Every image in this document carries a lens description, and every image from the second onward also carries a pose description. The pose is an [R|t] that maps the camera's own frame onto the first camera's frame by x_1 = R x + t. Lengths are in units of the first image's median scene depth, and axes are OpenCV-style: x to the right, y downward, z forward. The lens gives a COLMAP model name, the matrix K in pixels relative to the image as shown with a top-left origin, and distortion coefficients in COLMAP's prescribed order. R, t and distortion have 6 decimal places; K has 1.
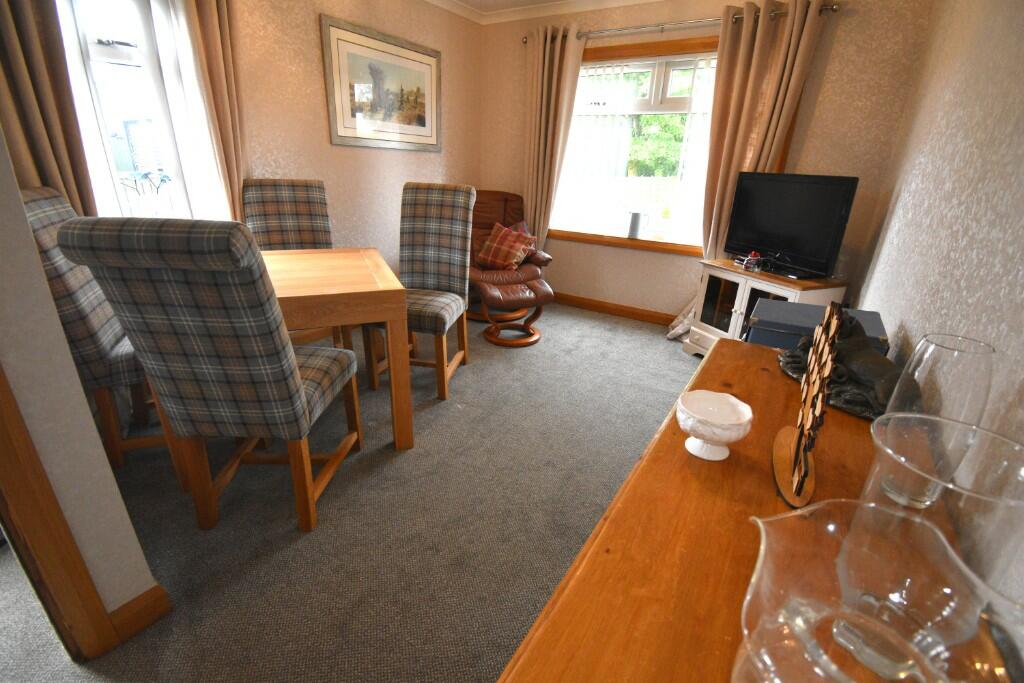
lens RADIAL K [[453.2, 0, 513.8], [0, 453.2, 342.5], [0, 0, 1]] dist [0.018669, -0.024748]
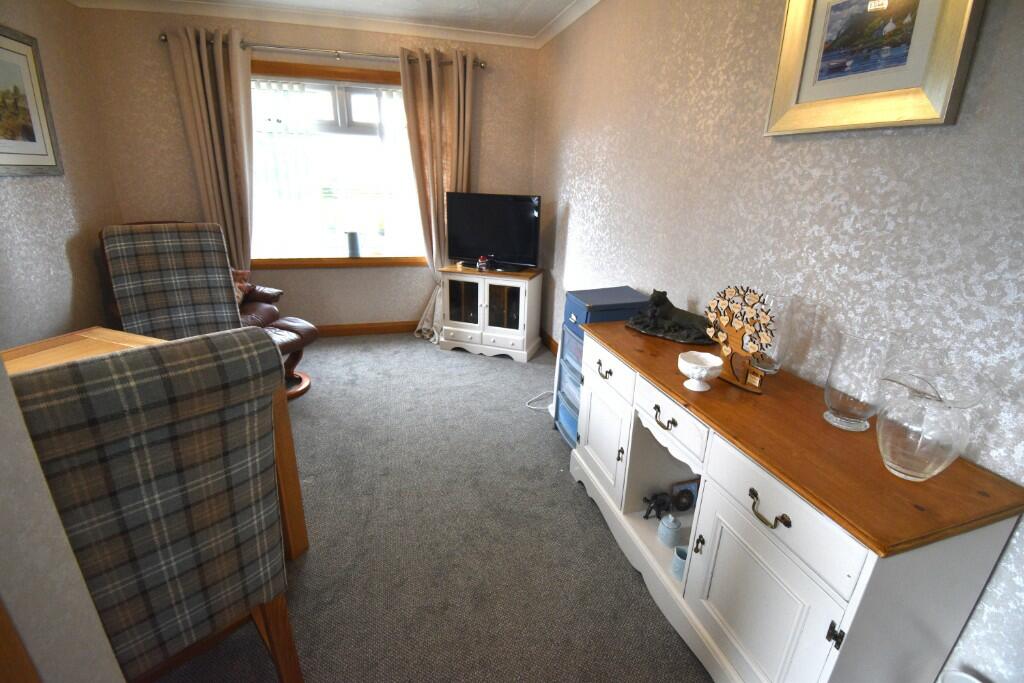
lens RADIAL K [[453.2, 0, 513.8], [0, 453.2, 342.5], [0, 0, 1]] dist [0.018669, -0.024748]
pose [[0.660611, -0.269331, 0.700753, -0.295717], [0.270446, 0.956136, 0.112533, -0.075528], [-0.700323, 0.115175, 0.704473, 0.074511]]
